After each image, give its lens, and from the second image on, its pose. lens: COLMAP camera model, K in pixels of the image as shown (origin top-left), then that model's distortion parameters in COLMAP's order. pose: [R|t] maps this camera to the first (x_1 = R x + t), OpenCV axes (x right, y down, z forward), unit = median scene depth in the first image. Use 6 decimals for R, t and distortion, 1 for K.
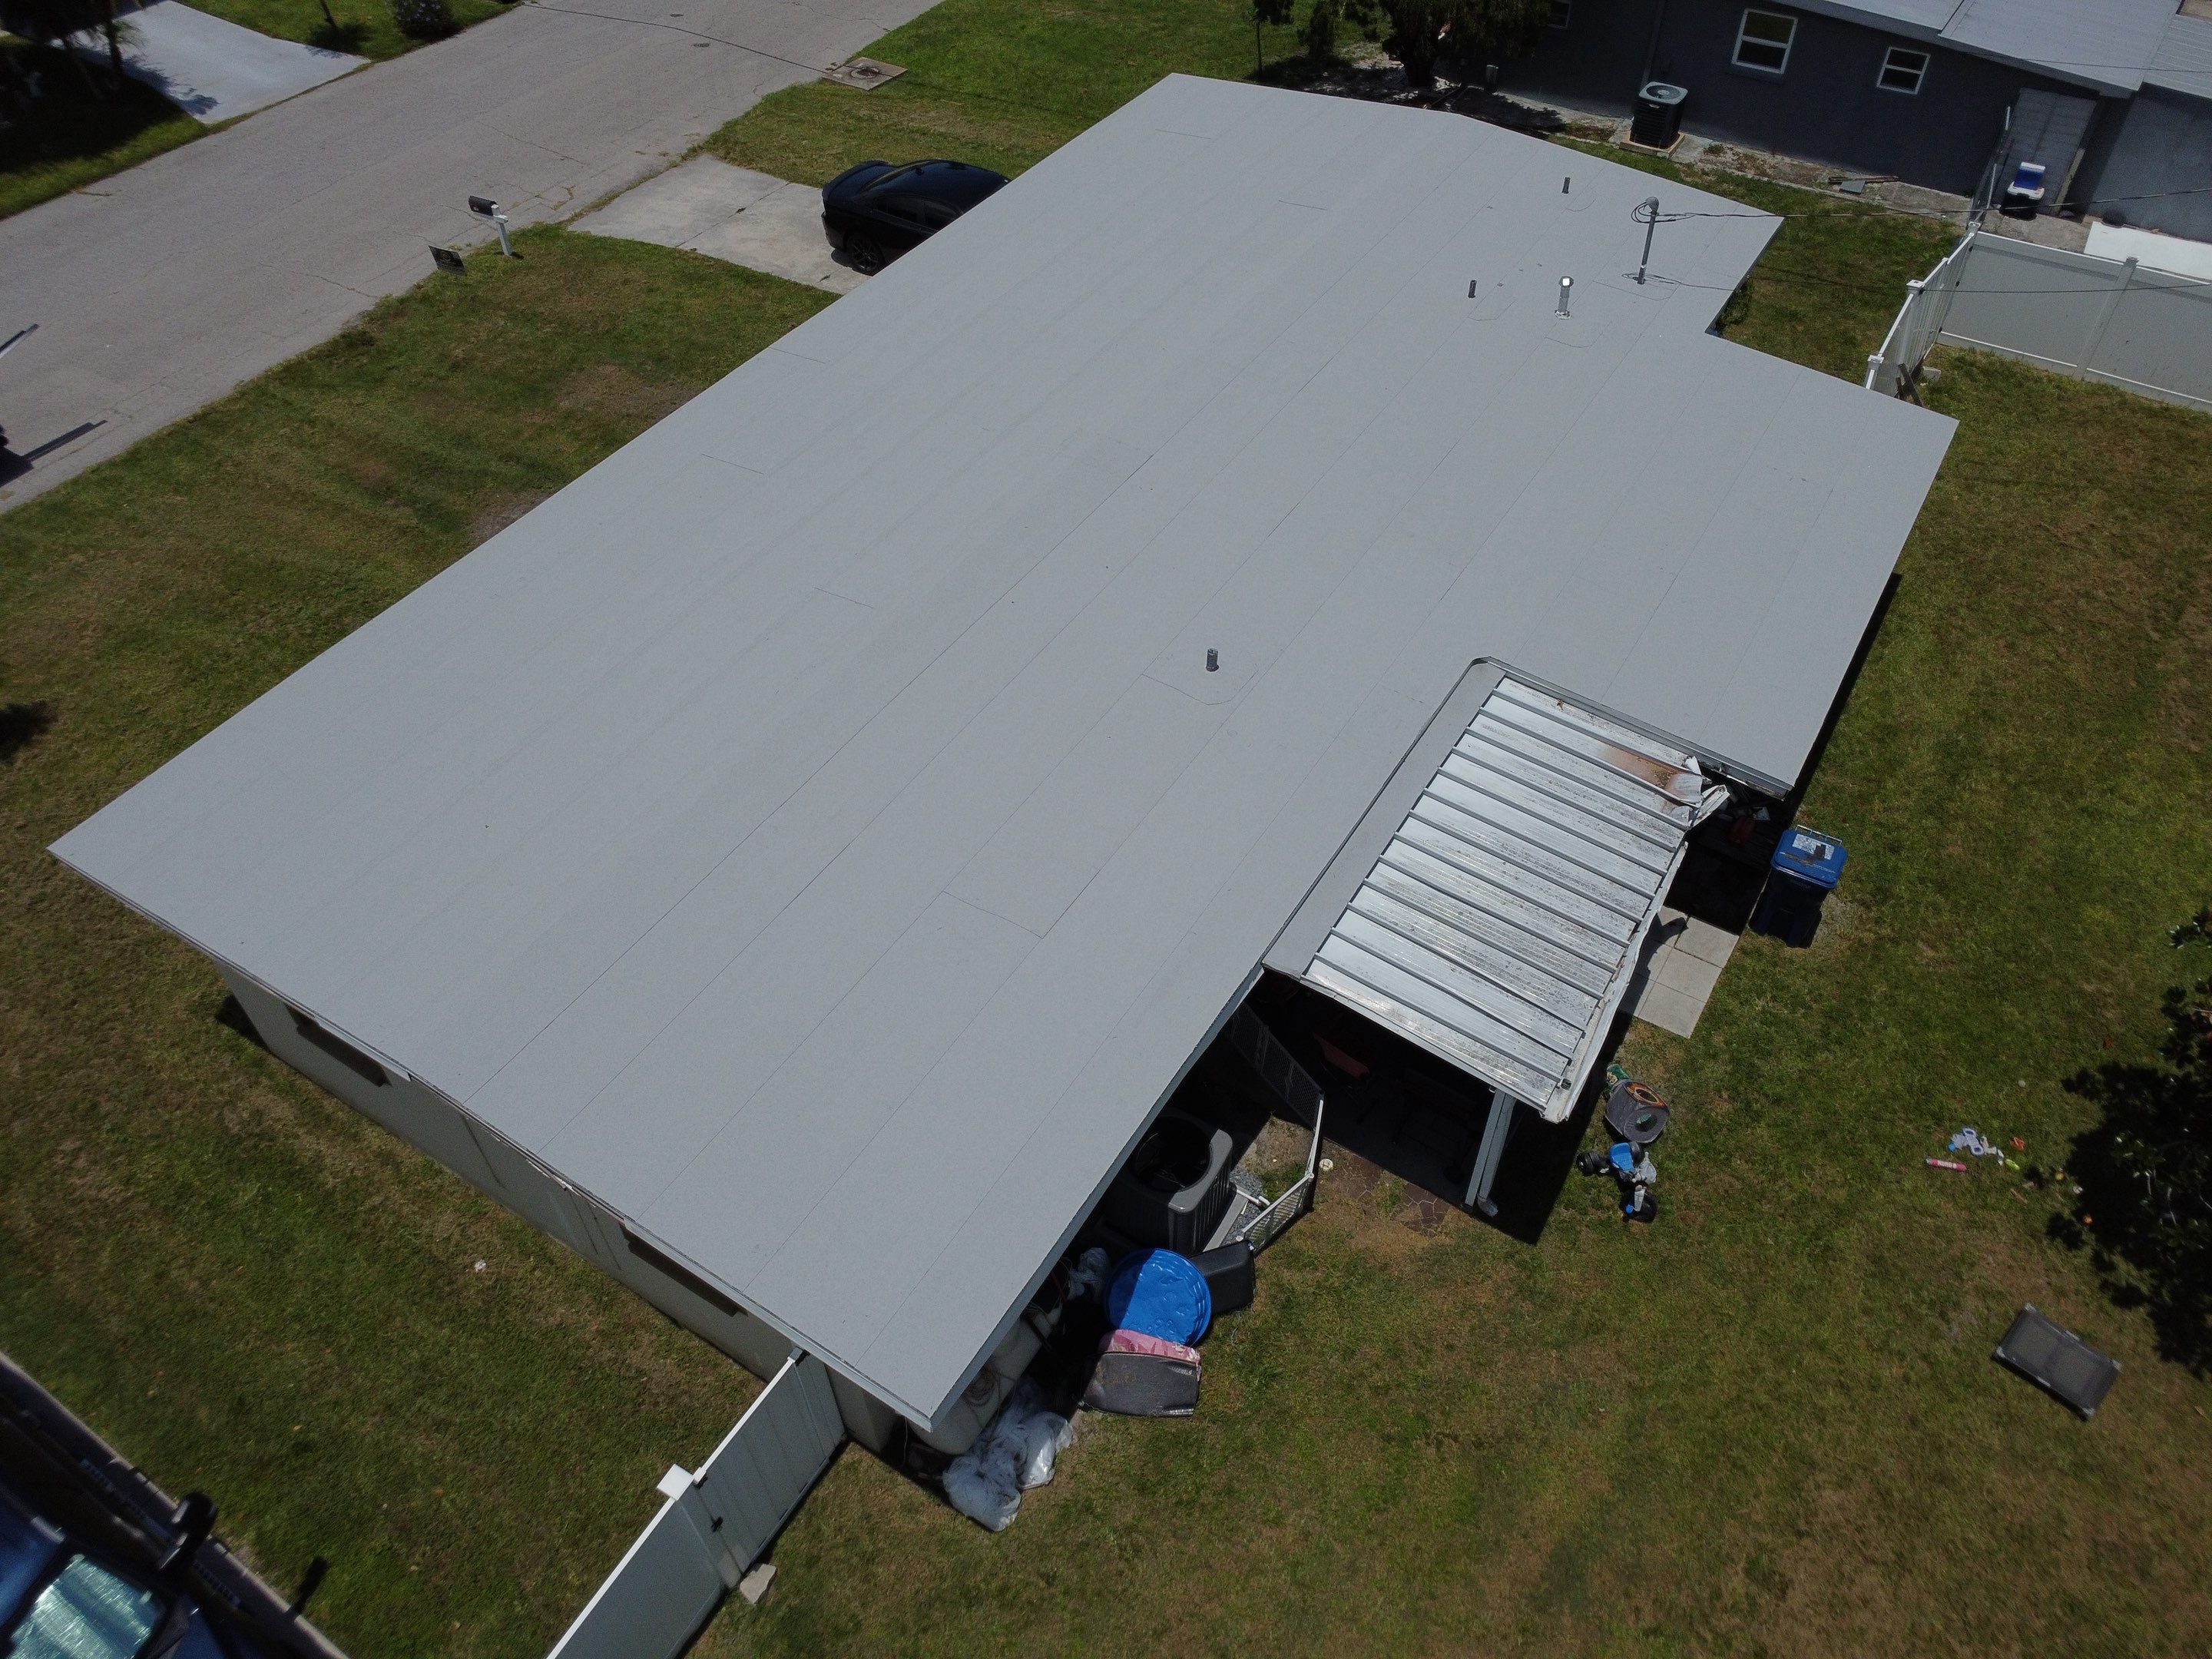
lens RADIAL K [[1611.2, 0, 1098.9], [0, 1611.2, 819.5], [0, 0, 1]] dist [-0.035091, 0.009722]
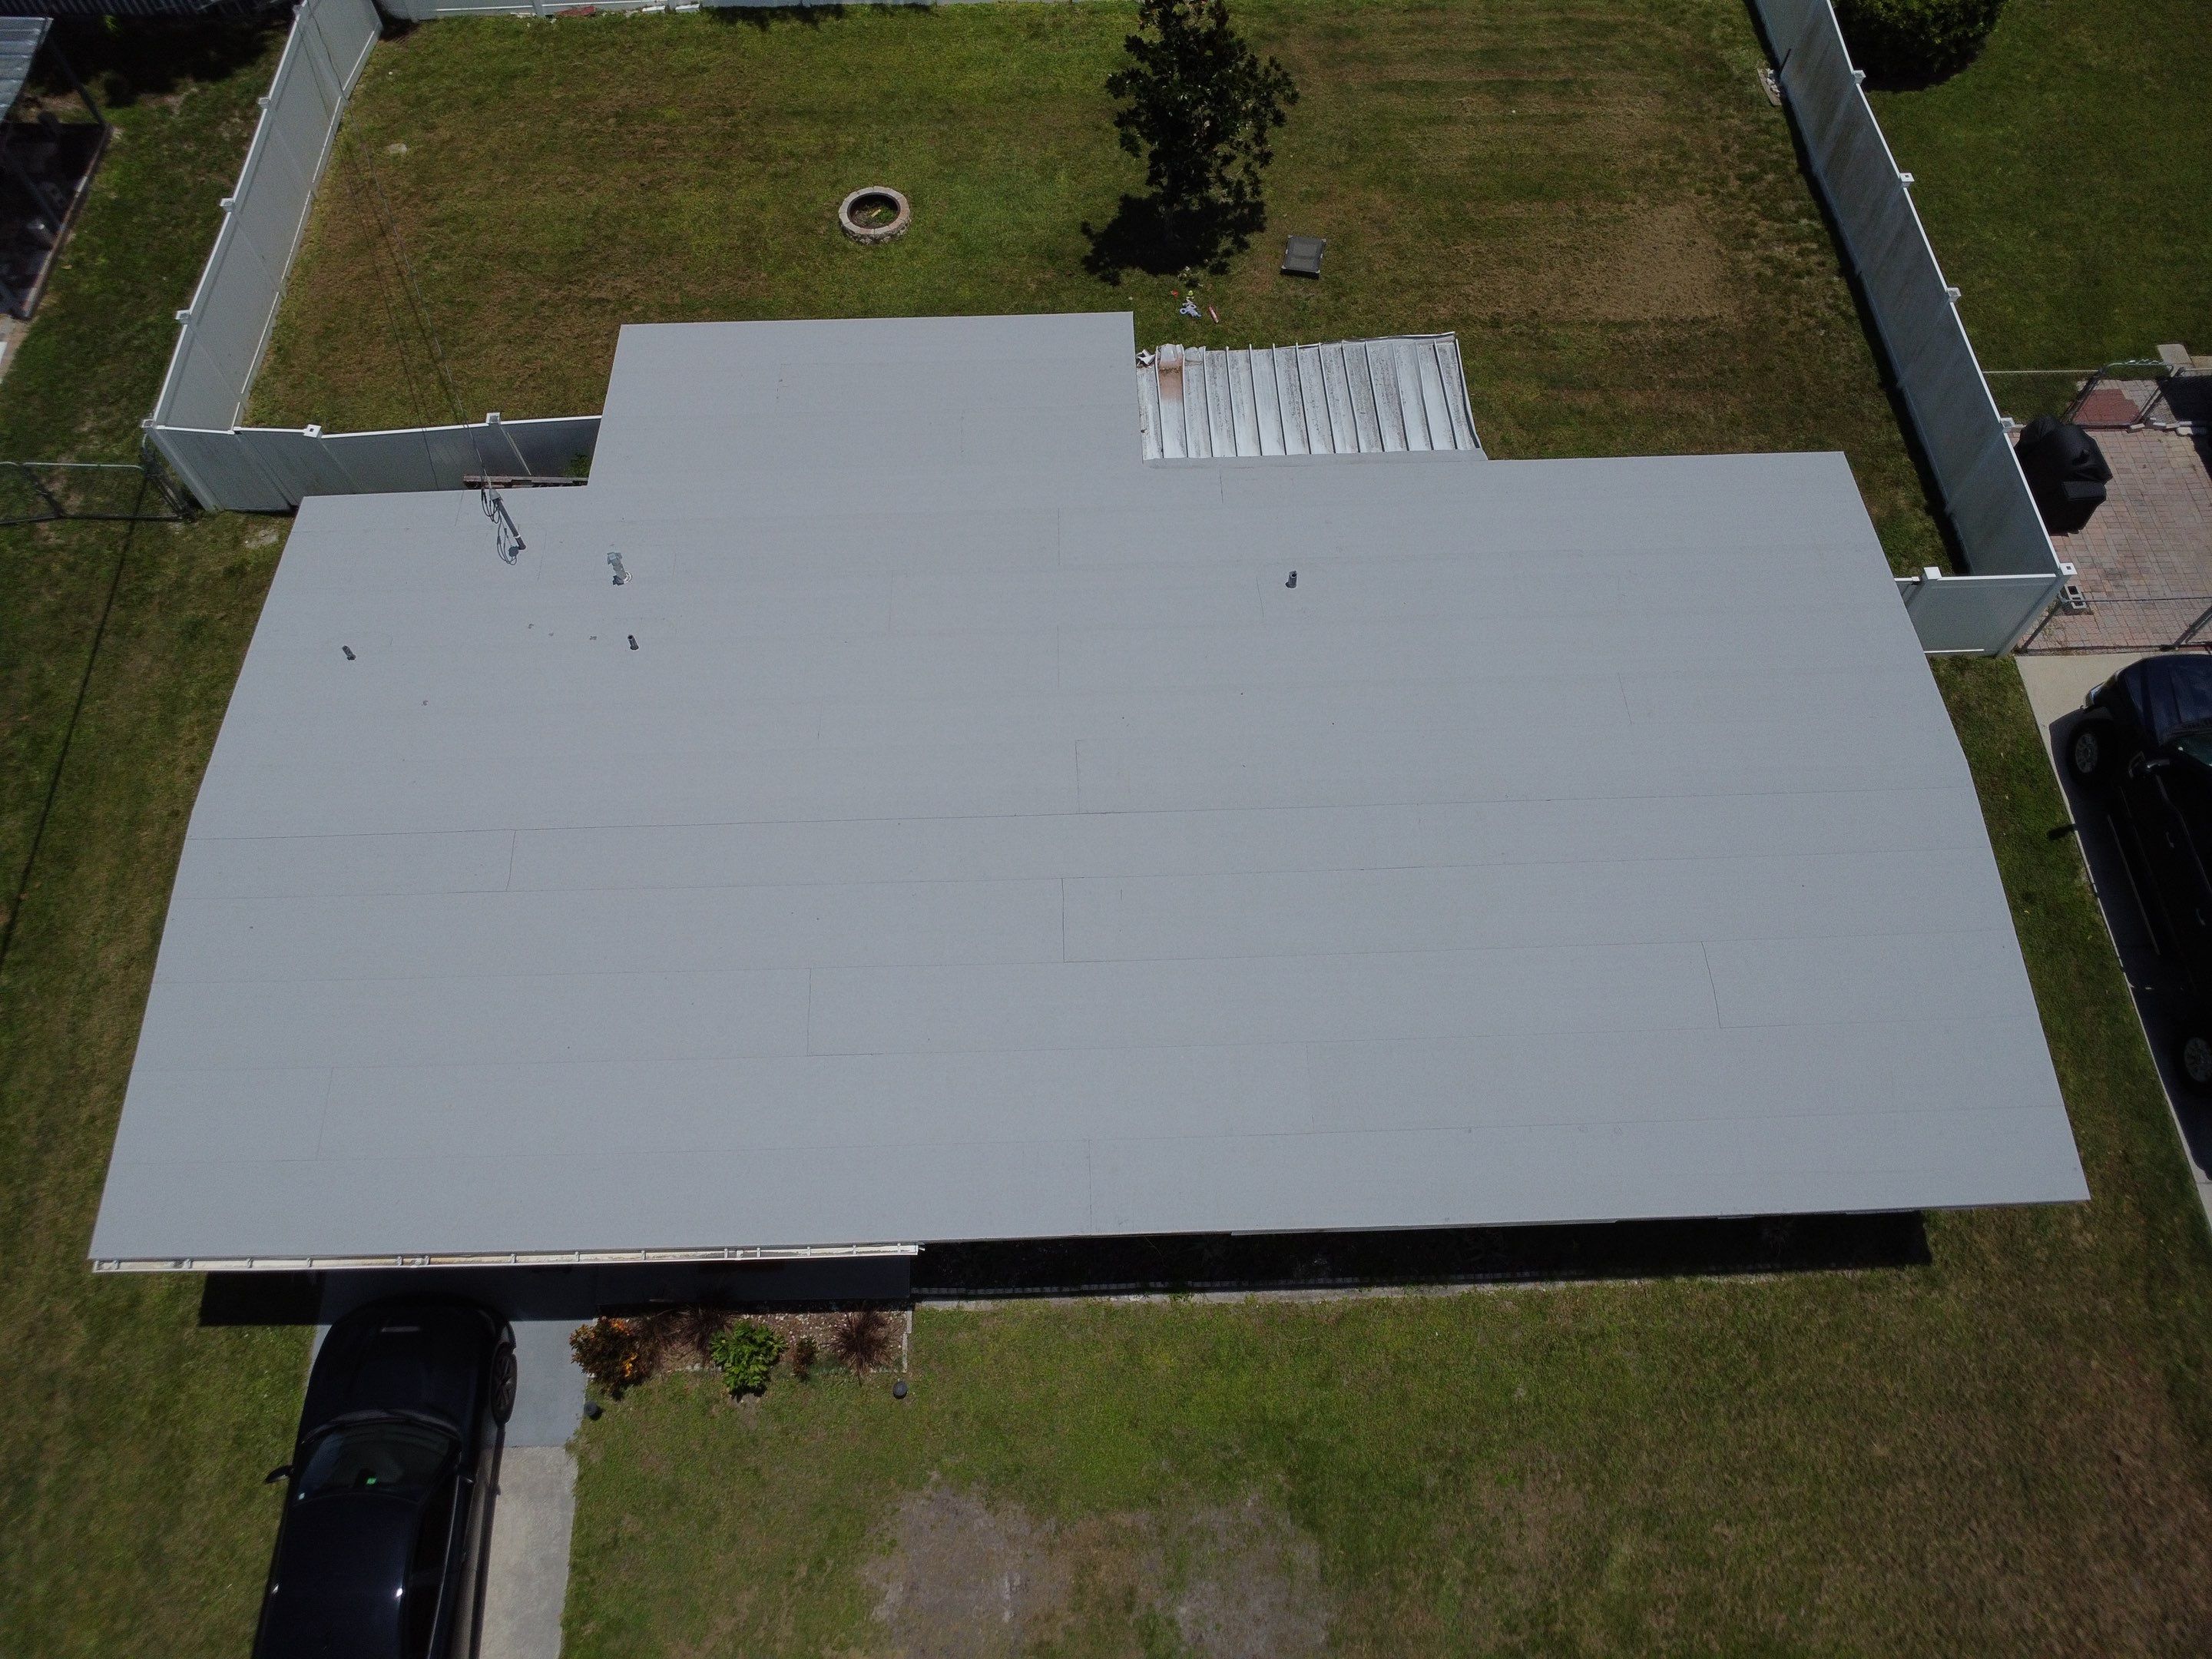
lens RADIAL K [[1611.2, 0, 1111.2], [0, 1611.2, 834.5], [0, 0, 1]] dist [-0.035091, 0.009722]
pose [[-0.556779, -0.713345, 0.425601, -0.539928], [0.611345, -0.005026, 0.791349, -1.207658], [-0.562365, 0.700795, 0.438898, 0.677605]]
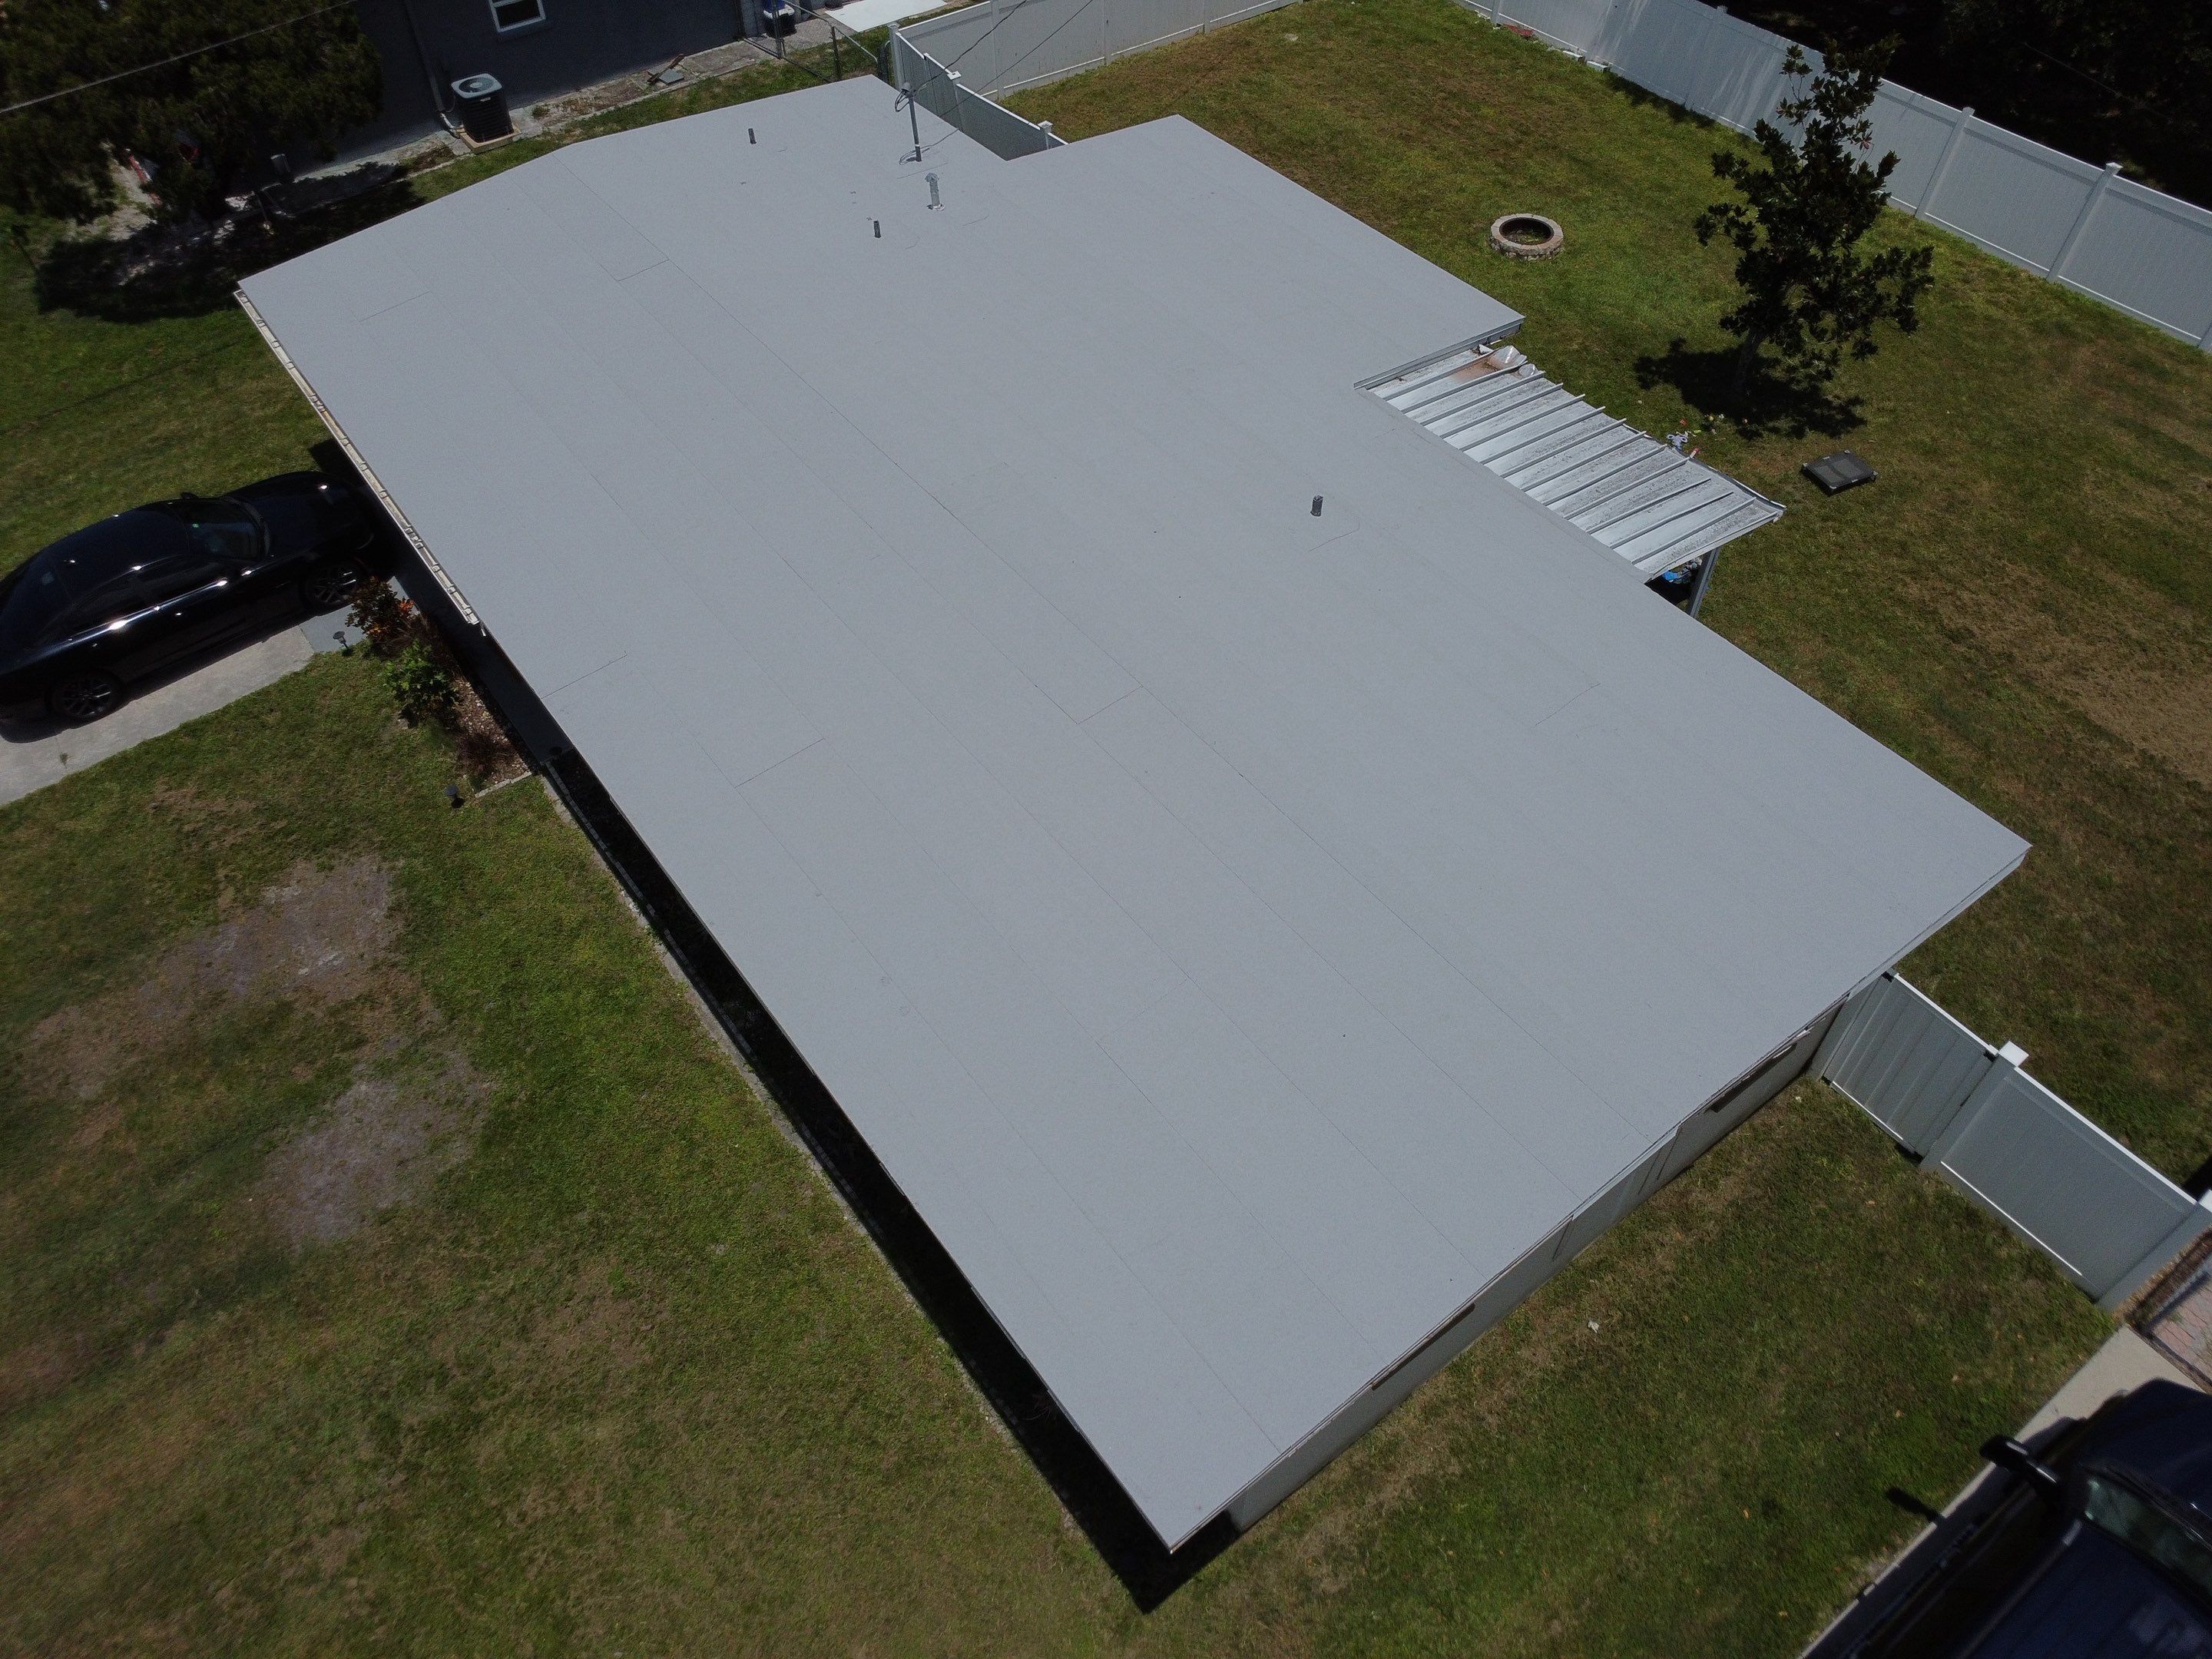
lens RADIAL K [[1611.2, 0, 1103.1], [0, 1611.2, 830.7], [0, 0, 1]] dist [-0.035091, 0.009722]
pose [[0.359068, -0.697046, 0.620642, -0.849915], [0.678797, 0.651436, 0.338919, -0.439930], [-0.640551, 0.299595, 0.707063, 0.378209]]
